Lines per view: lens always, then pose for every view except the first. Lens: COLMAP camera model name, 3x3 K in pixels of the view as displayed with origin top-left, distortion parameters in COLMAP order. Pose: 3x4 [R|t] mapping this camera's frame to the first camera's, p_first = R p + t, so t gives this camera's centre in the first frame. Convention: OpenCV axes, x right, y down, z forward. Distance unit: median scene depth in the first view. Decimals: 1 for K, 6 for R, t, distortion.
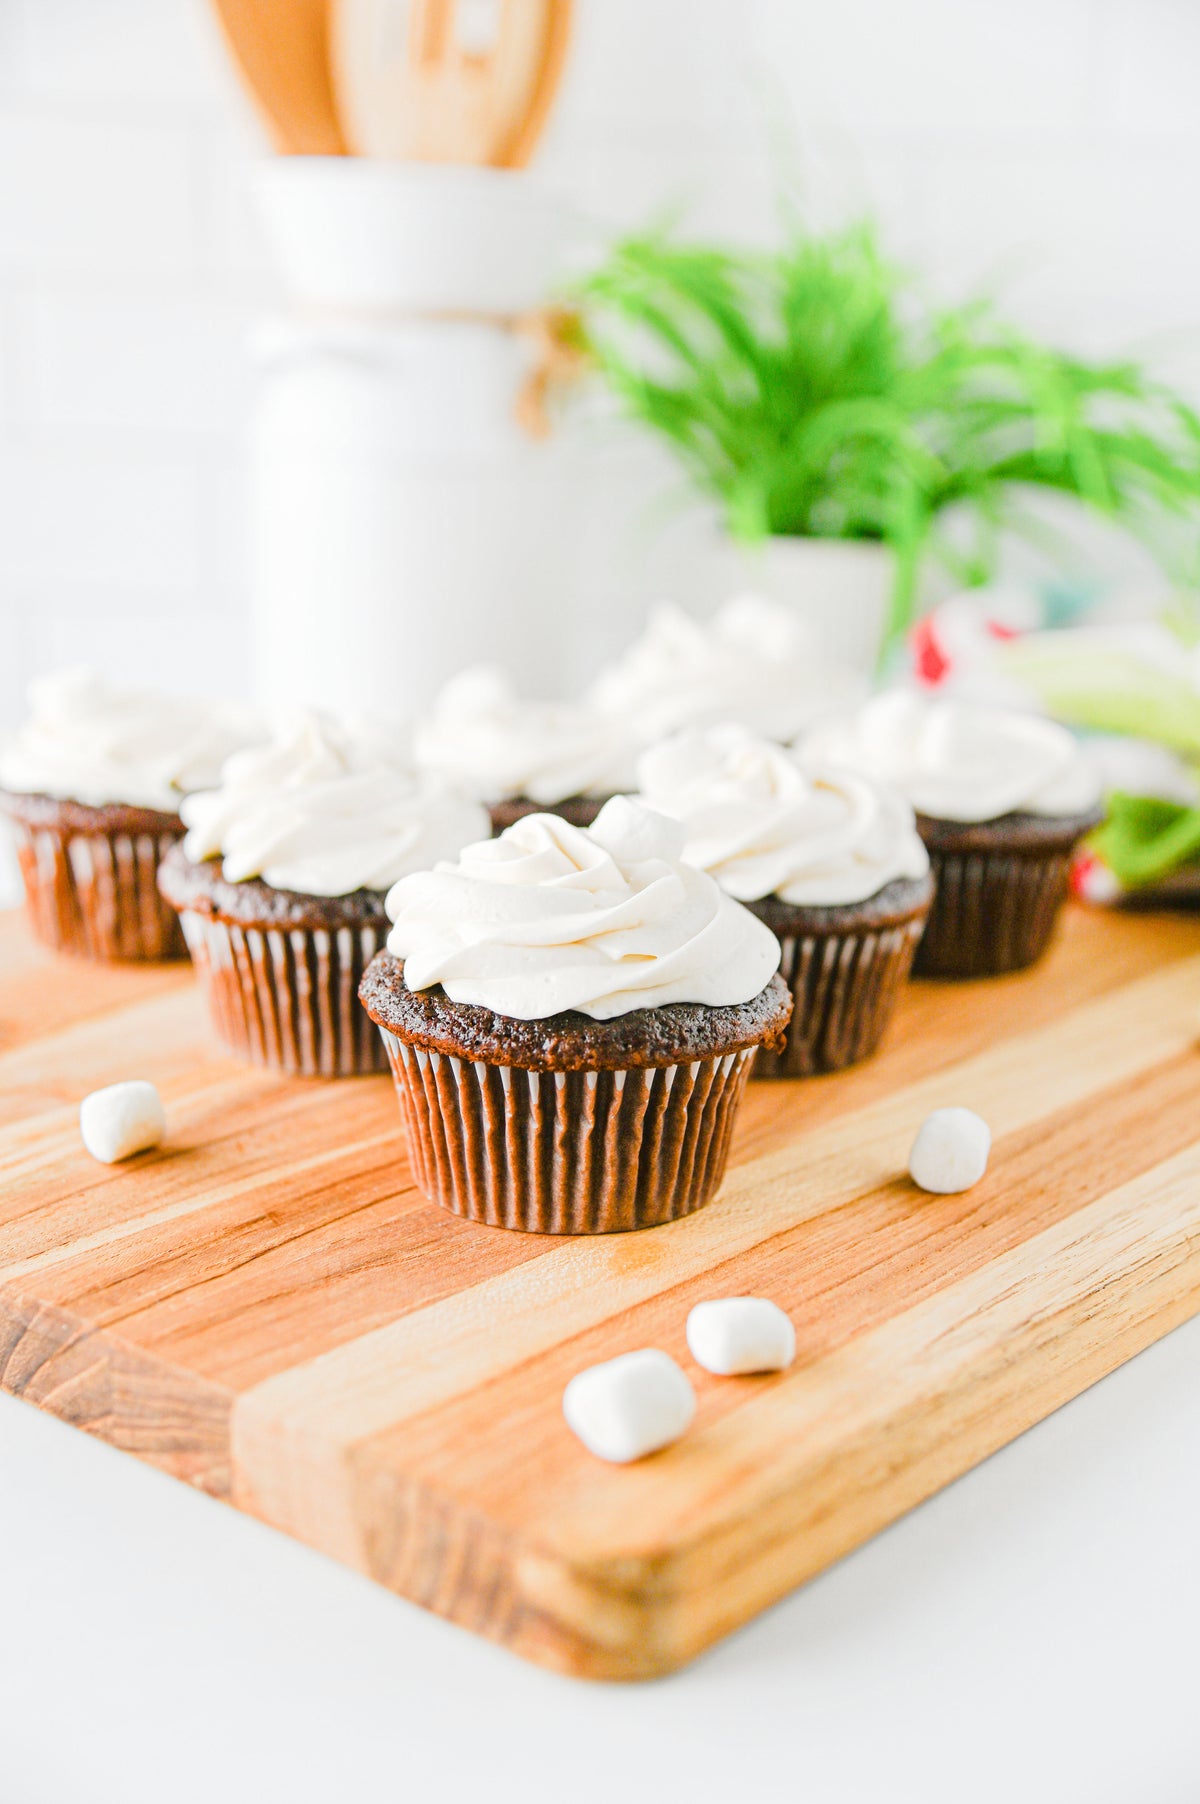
lens RADIAL K [[2324.1, 0, 600.0], [0, 2324.1, 902.0], [0, 0, 1]] dist [0.090257, -0.029501]
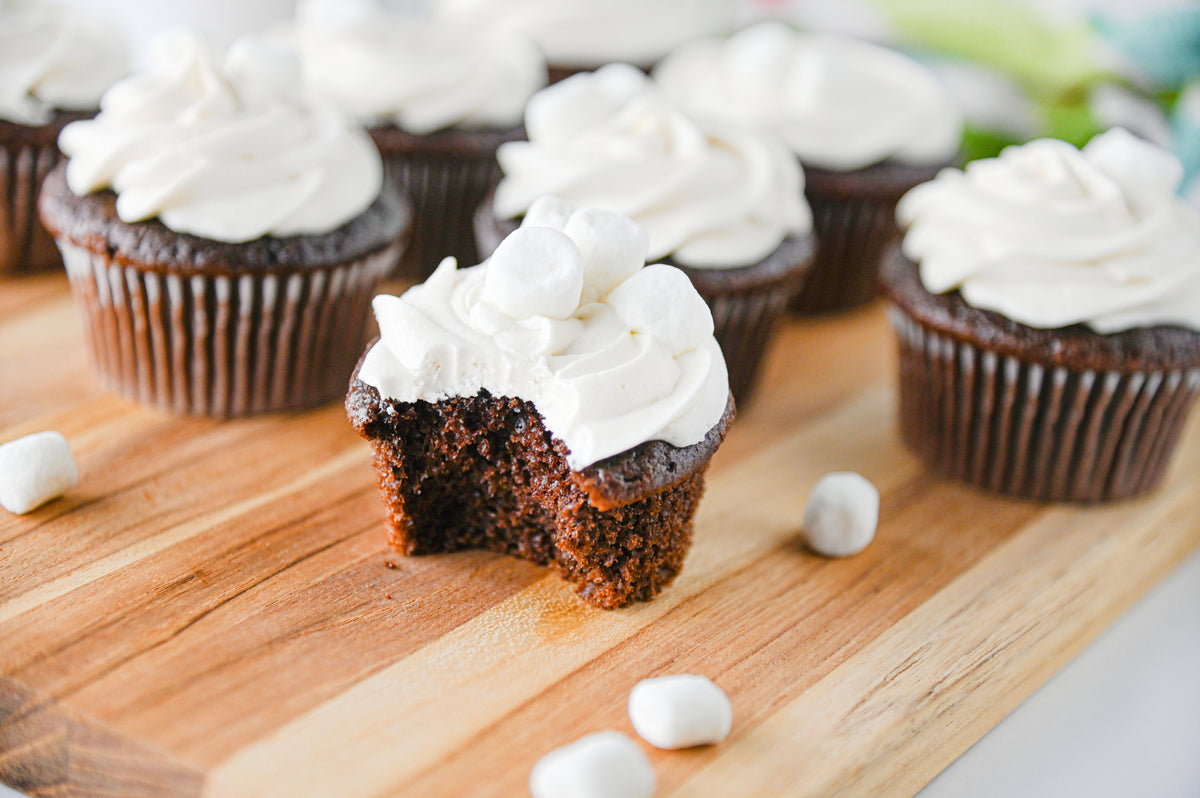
lens RADIAL K [[2452.4, 0, 600.0], [0, 2452.4, 399.0], [0, 0, 1]] dist [0.261019, 0.346945]
pose [[0.989946, 0.024251, 0.139352, -0.121281], [-0.041488, 0.991643, 0.122156, -0.081819], [-0.135225, -0.126710, 0.982679, -0.076658]]
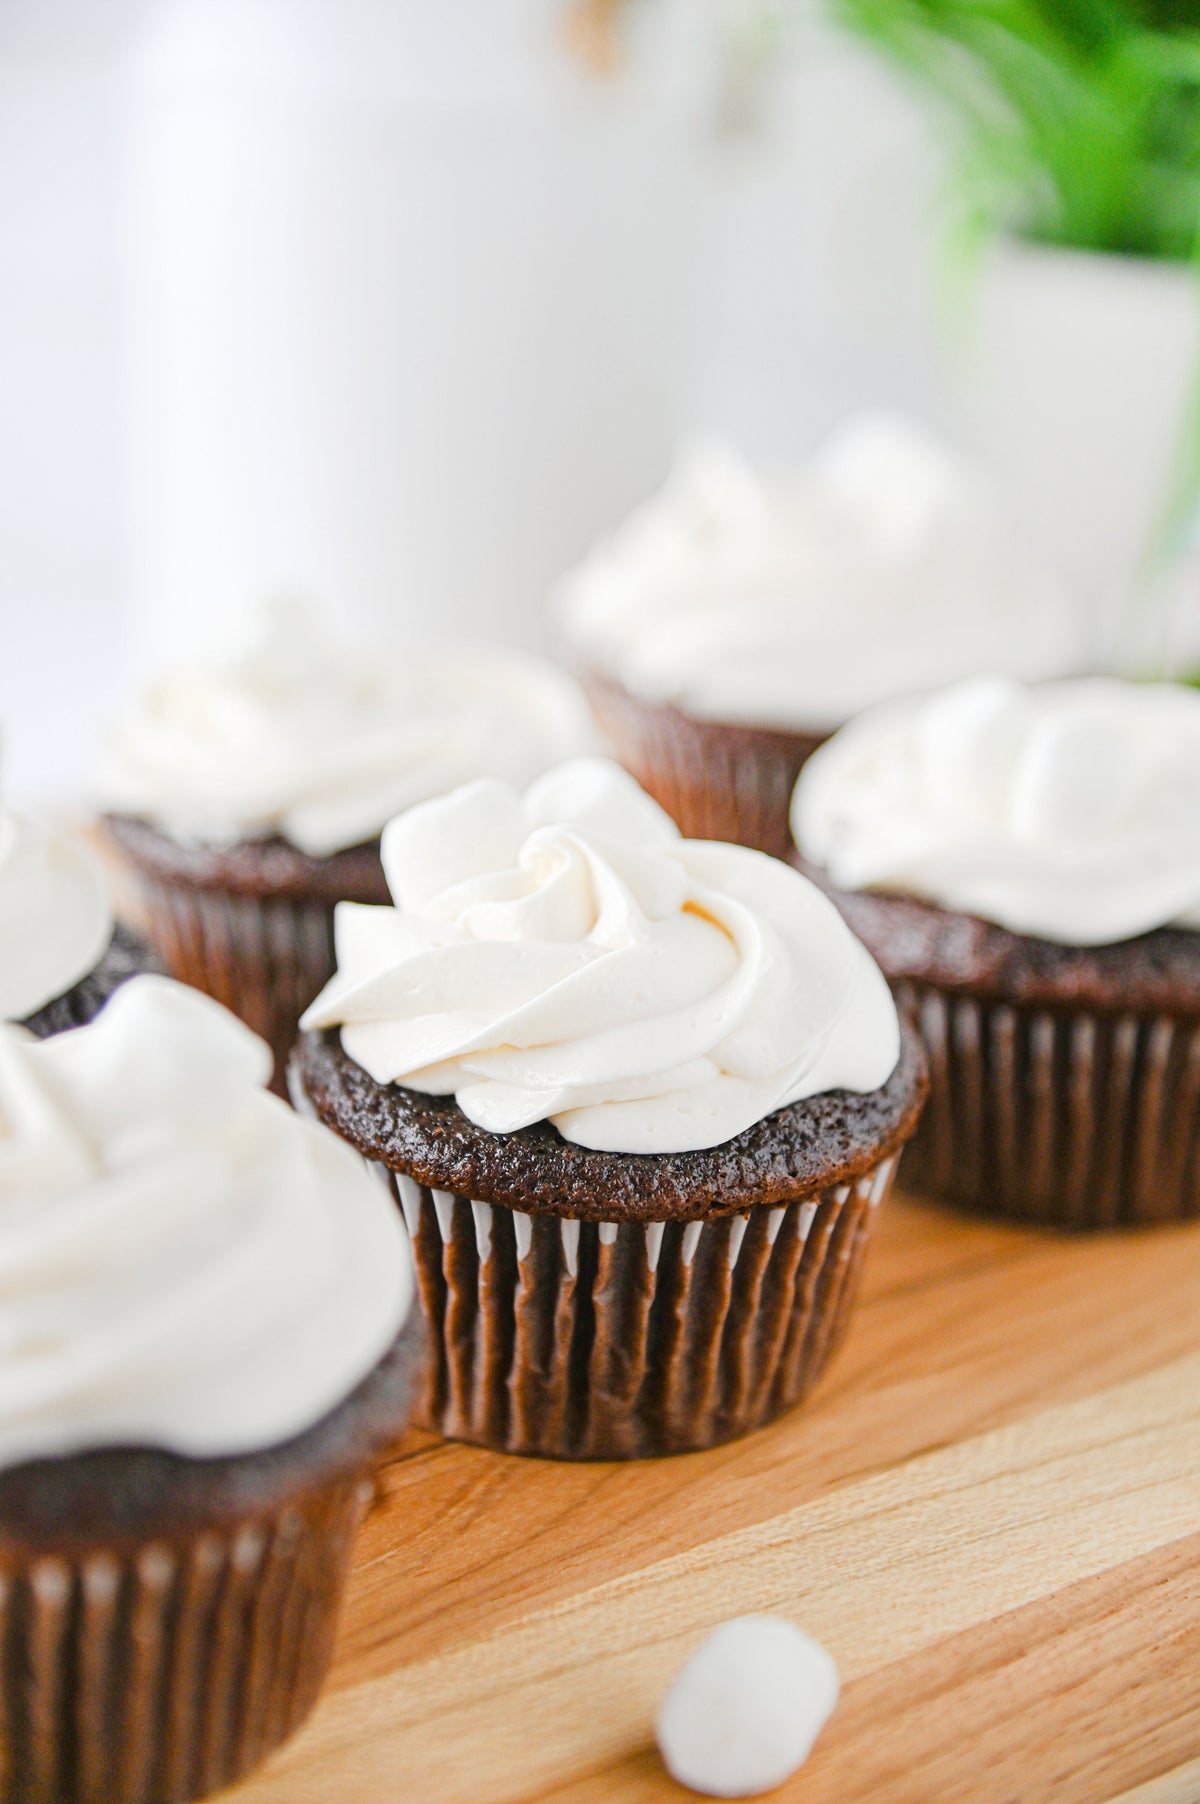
lens RADIAL K [[3686.8, 0, 605.7], [0, 3686.8, 922.0], [0, 0, 1]] dist [0.261019, 0.346945]
pose [[0.981448, 0.069890, -0.178538, 0.271178], [-0.054565, 0.994504, 0.089352, -0.145879], [0.183801, -0.077953, 0.979868, 0.214002]]
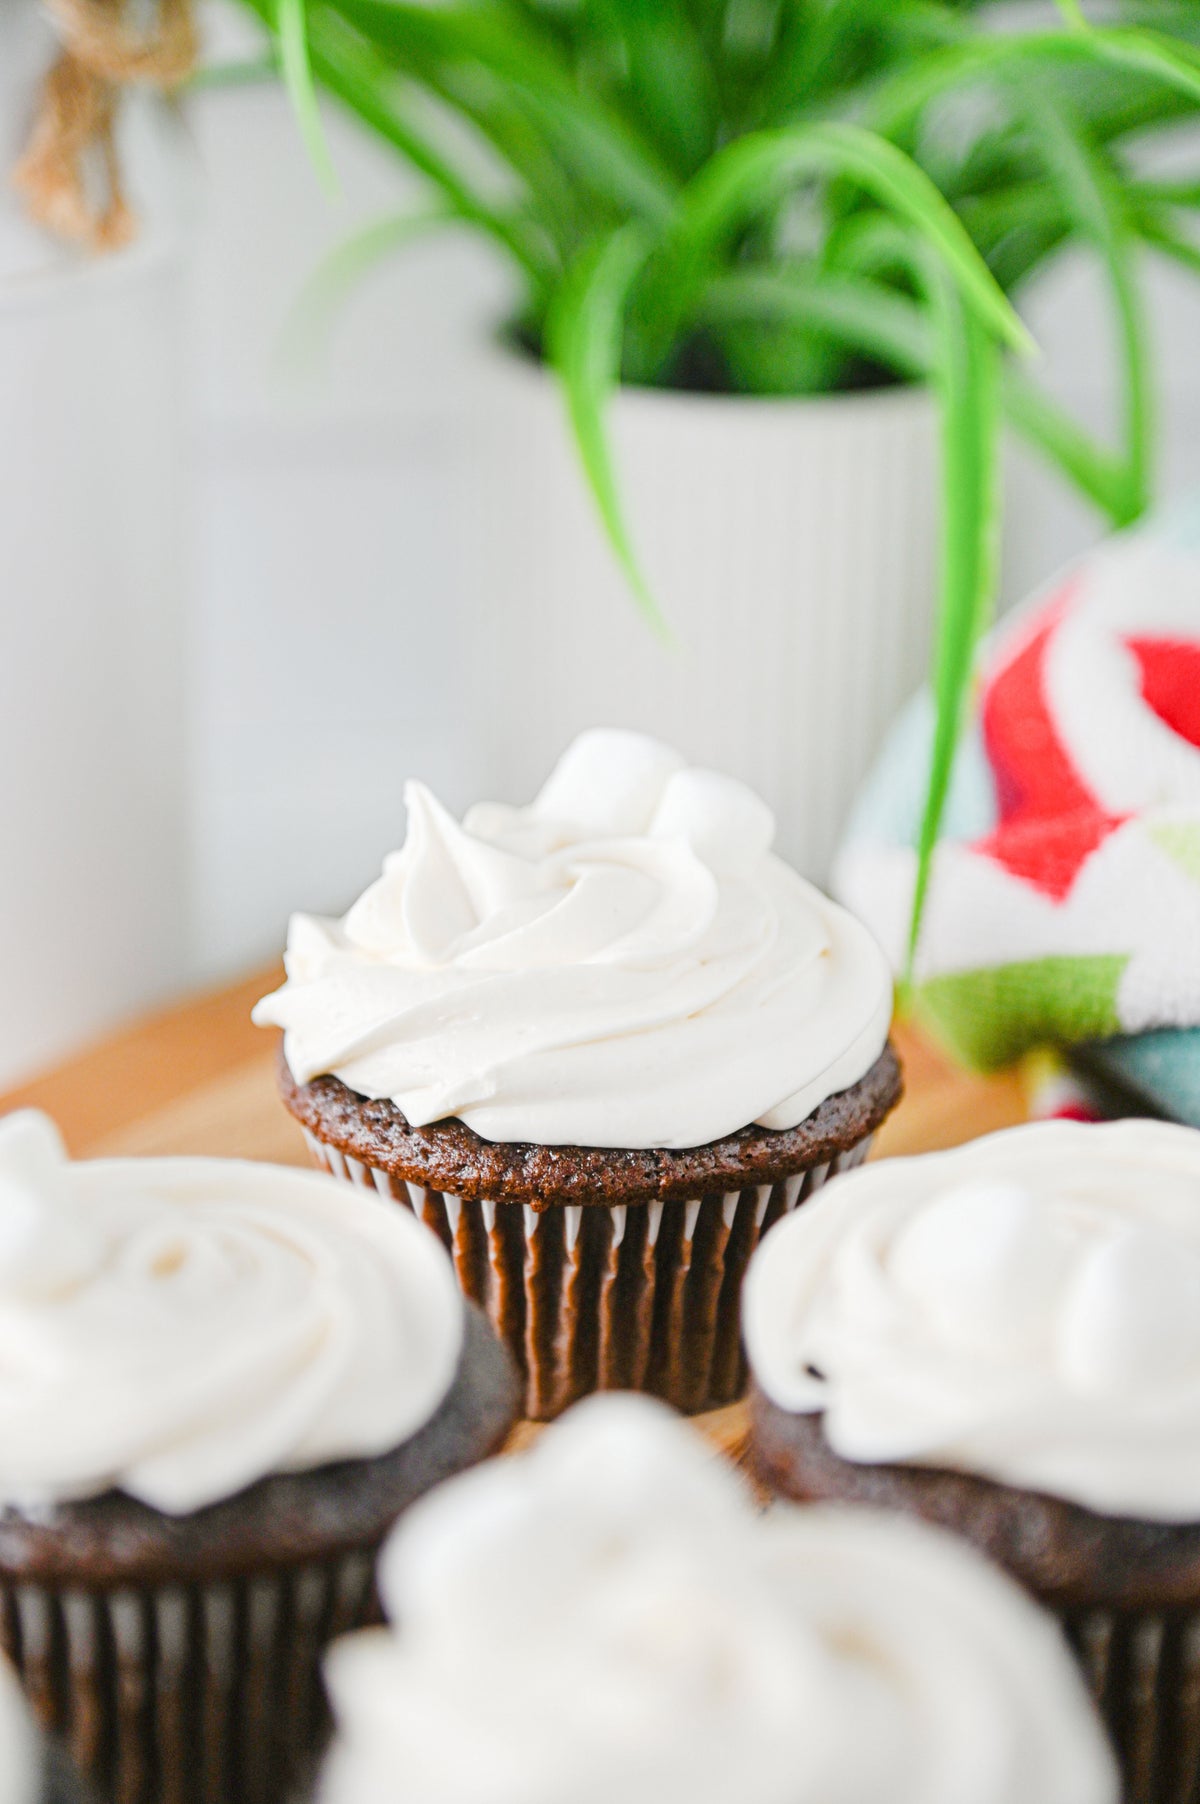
lens RADIAL K [[4655.5, 0, 600.0], [0, 4655.5, 902.0], [0, 0, 1]] dist [0.709868, -6.648956]
pose [[0.996331, -0.045816, 0.072291, -0.002847], [0.036244, 0.991038, 0.128571, -0.346664], [-0.077534, -0.125479, 0.989062, 0.236669]]
